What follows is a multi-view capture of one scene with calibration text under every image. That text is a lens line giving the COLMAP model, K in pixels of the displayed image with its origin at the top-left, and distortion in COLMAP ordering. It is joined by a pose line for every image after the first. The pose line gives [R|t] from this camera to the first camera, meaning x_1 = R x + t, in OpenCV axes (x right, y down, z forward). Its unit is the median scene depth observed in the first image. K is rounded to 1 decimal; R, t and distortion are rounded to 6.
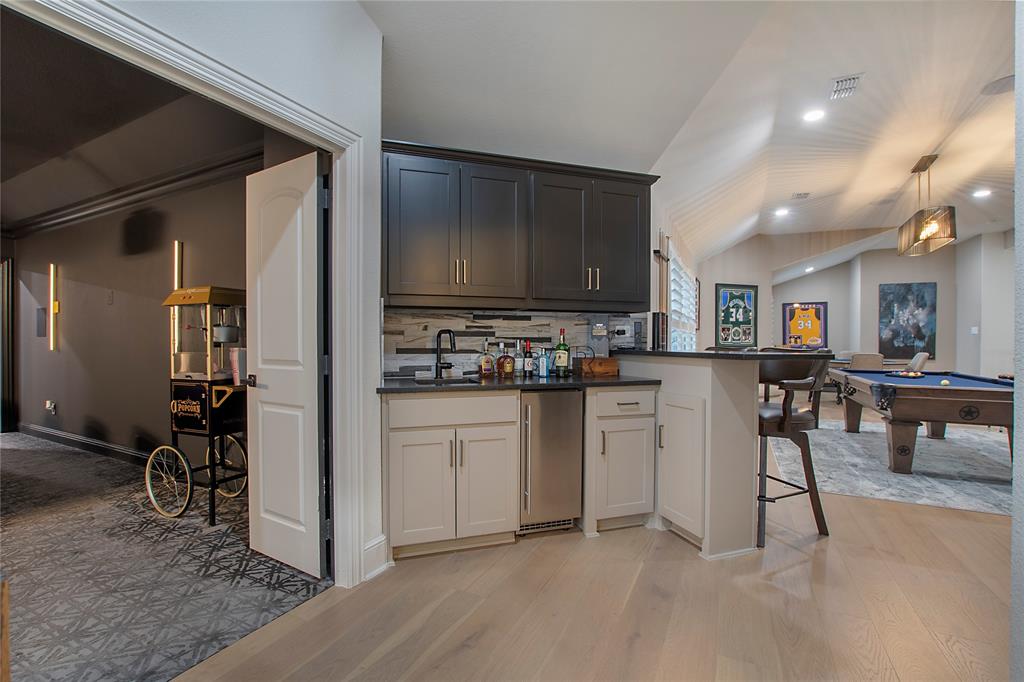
lens RADIAL K [[457.4, 0, 509.9], [0, 457.4, 346.3], [0, 0, 1]] dist [-0.027537, -0.000185]
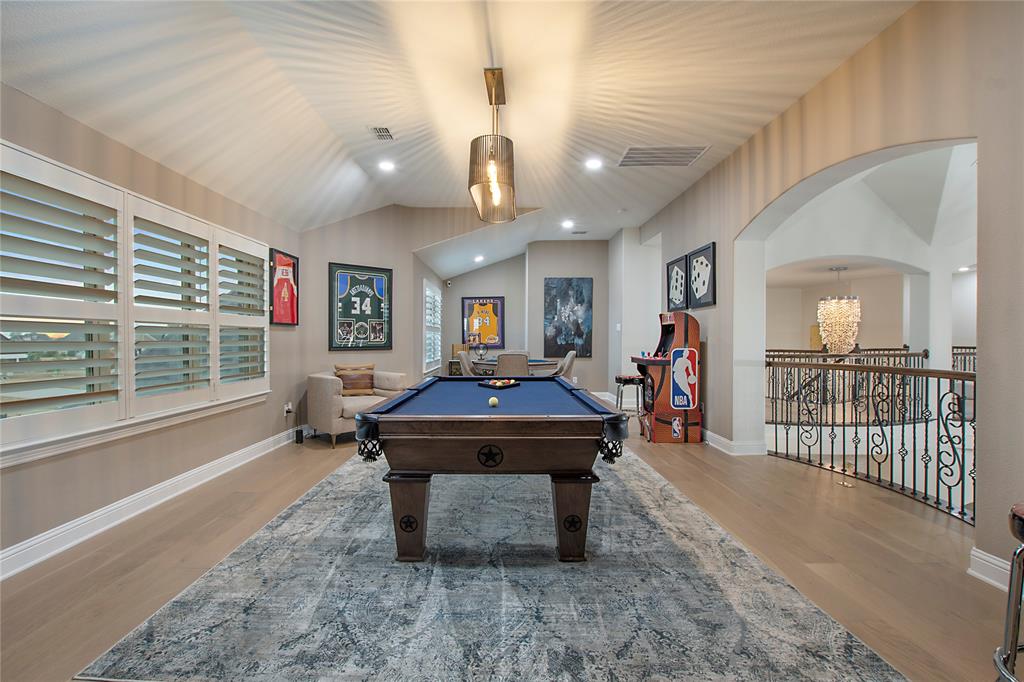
lens RADIAL K [[457.4, 0, 509.9], [0, 457.4, 346.3], [0, 0, 1]] dist [-0.027537, -0.000185]
pose [[0.894122, -0.014167, 0.447599, 0.375152], [0.013788, 0.999897, 0.004103, -0.001048], [-0.447611, 0.002503, 0.894225, 0.205237]]
